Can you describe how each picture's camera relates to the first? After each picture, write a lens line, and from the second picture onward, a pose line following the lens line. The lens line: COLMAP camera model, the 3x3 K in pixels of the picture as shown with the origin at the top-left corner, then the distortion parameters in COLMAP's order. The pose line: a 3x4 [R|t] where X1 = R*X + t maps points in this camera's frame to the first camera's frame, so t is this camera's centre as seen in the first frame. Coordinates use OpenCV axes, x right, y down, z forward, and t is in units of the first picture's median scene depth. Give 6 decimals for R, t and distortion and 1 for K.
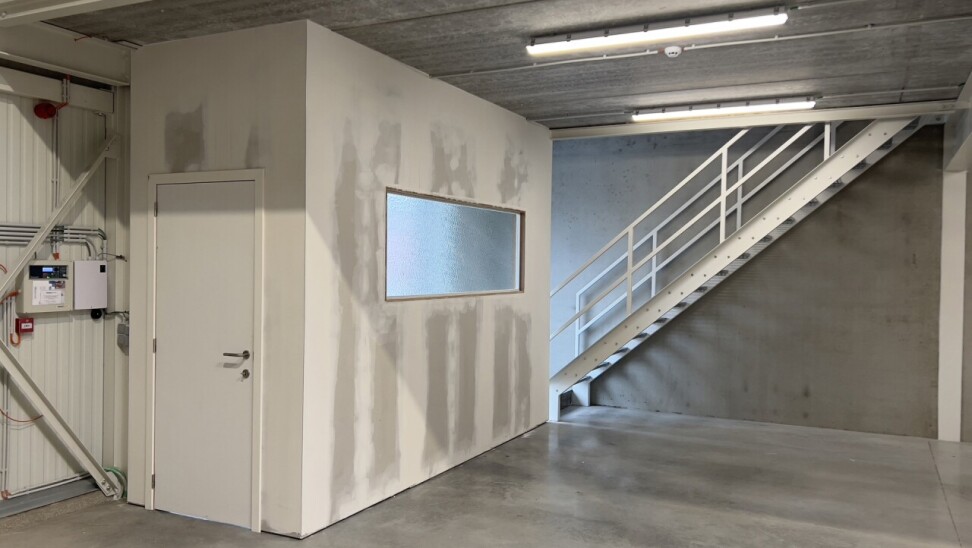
lens RADIAL K [[771.7, 0, 493.8], [0, 771.7, 271.3], [0, 0, 1]] dist [0.041534, -0.024555]
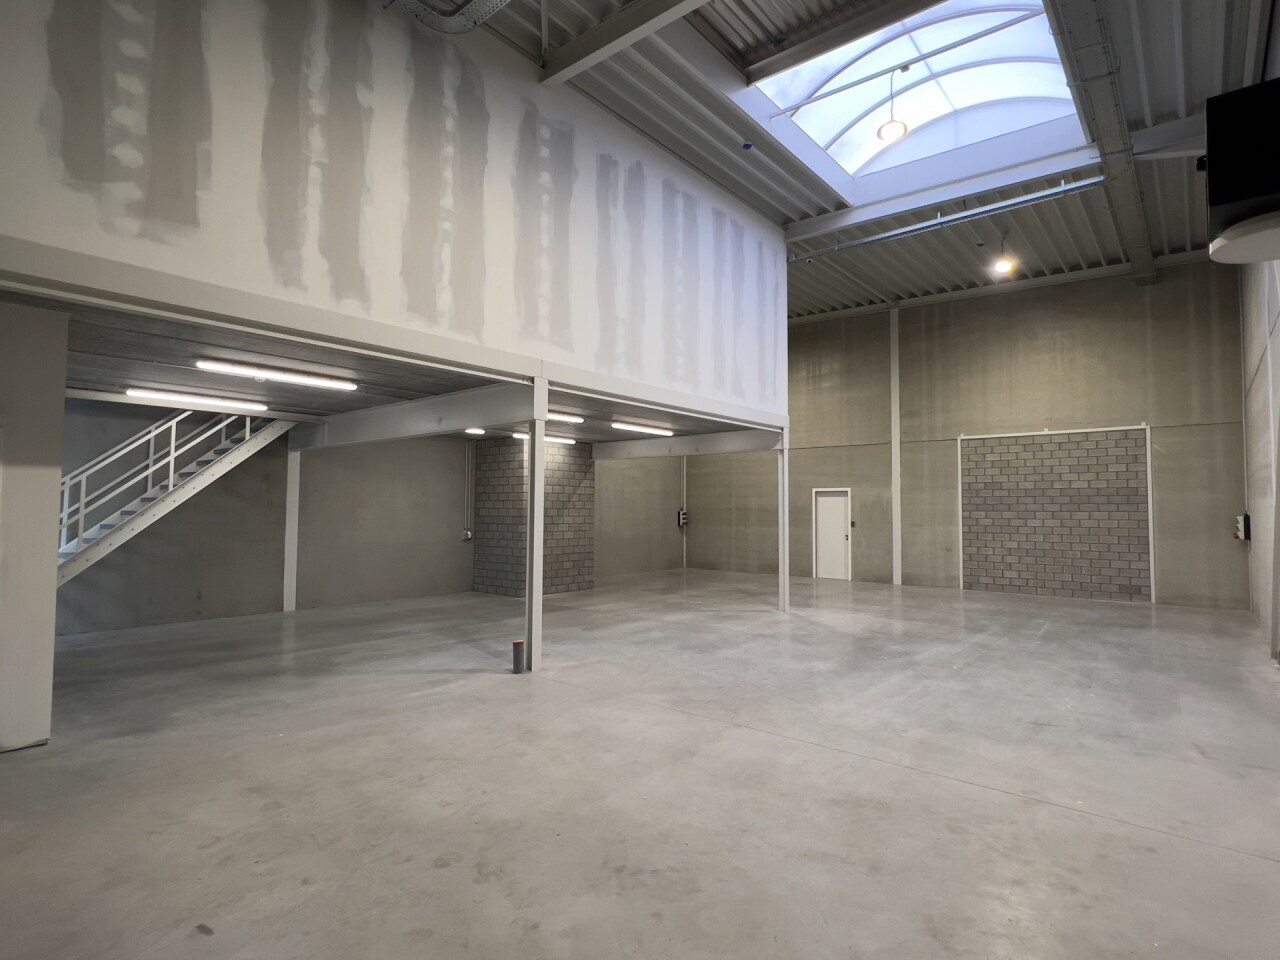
lens RADIAL K [[664.3, 0, 638.4], [0, 664.3, 482.2], [0, 0, 1]] dist [0.004787, -0.001523]
pose [[0.244621, 0.026350, 0.969261, -0.892766], [0.007287, 0.999552, -0.029013, -0.017153], [-0.969591, 0.014160, 0.244319, -0.112603]]
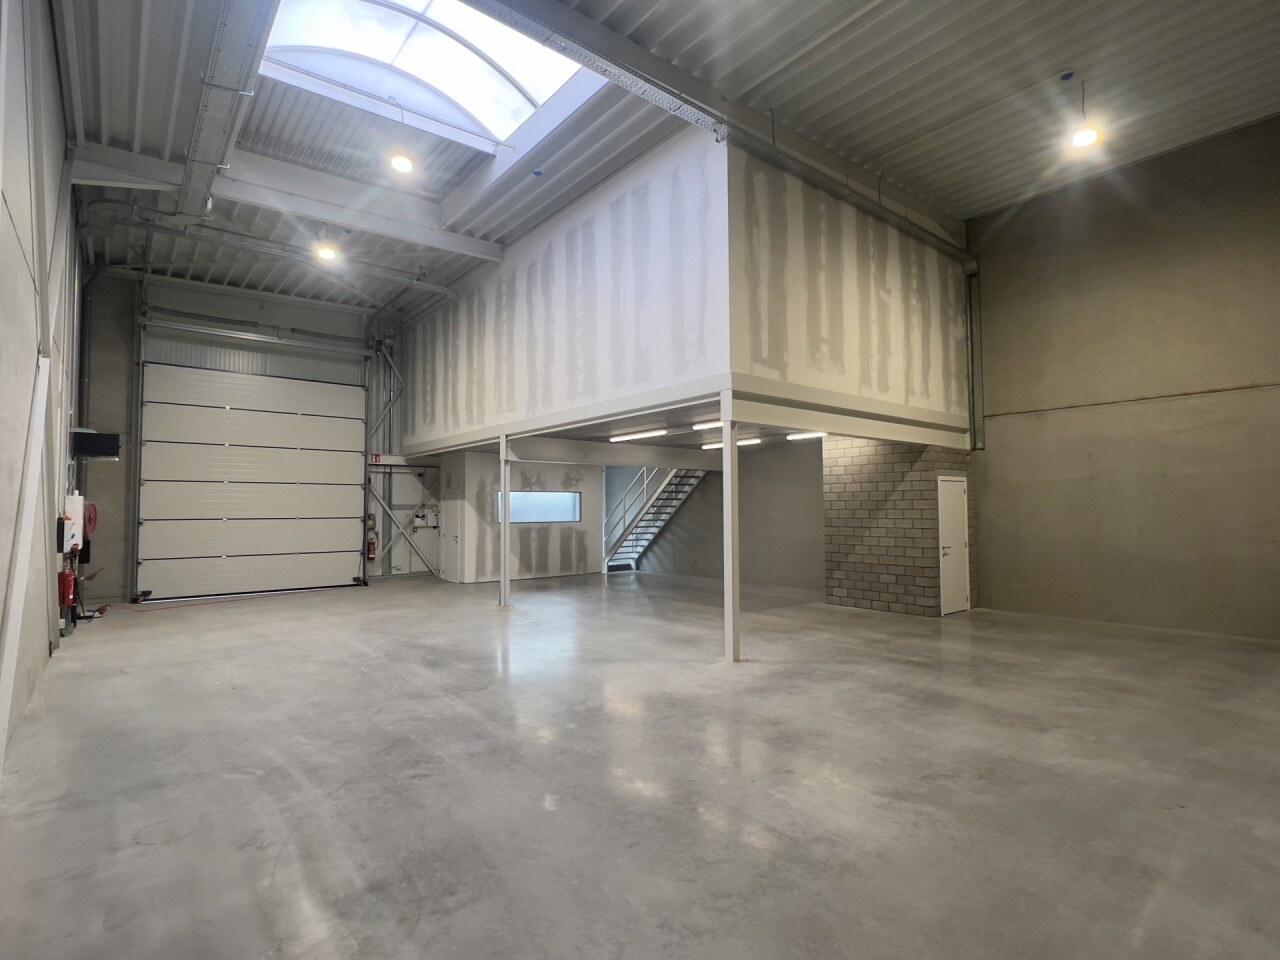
lens RADIAL K [[646.4, 0, 637.3], [0, 646.4, 482.8], [0, 0, 1]] dist [0.004949, -0.000269]
pose [[0.906163, -0.036145, -0.421382, 1.677231], [0.014092, 0.998368, -0.055335, 0.026442], [0.422694, 0.044204, 0.905194, -1.392808]]
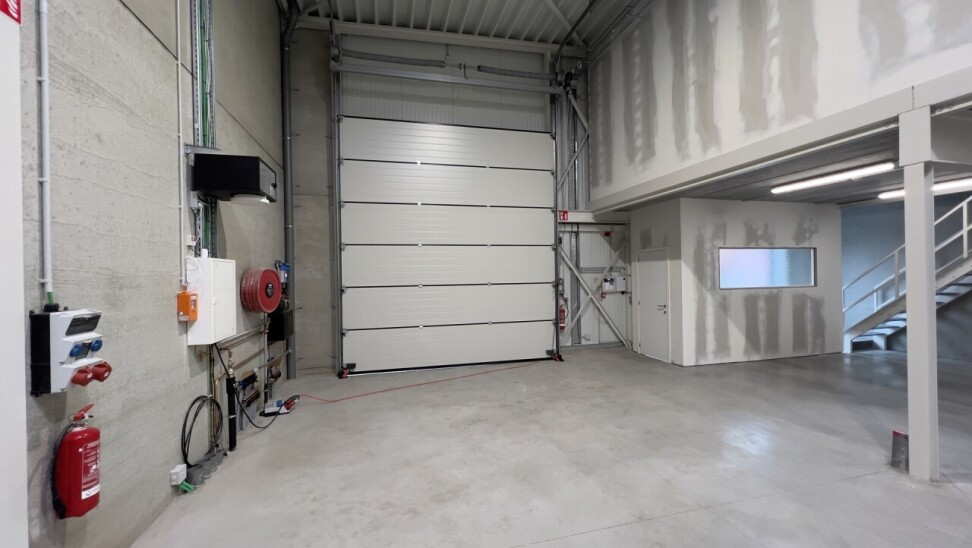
lens RADIAL K [[387.7, 0, 486.0], [0, 387.7, 272.8], [0, 0, 1]] dist [0.001885, 0.000127]
pose [[0.648947, -0.024960, -0.760424, 0.364601], [0.018936, 0.999682, -0.016654, -0.013145], [0.760598, -0.003592, 0.649213, -0.506616]]
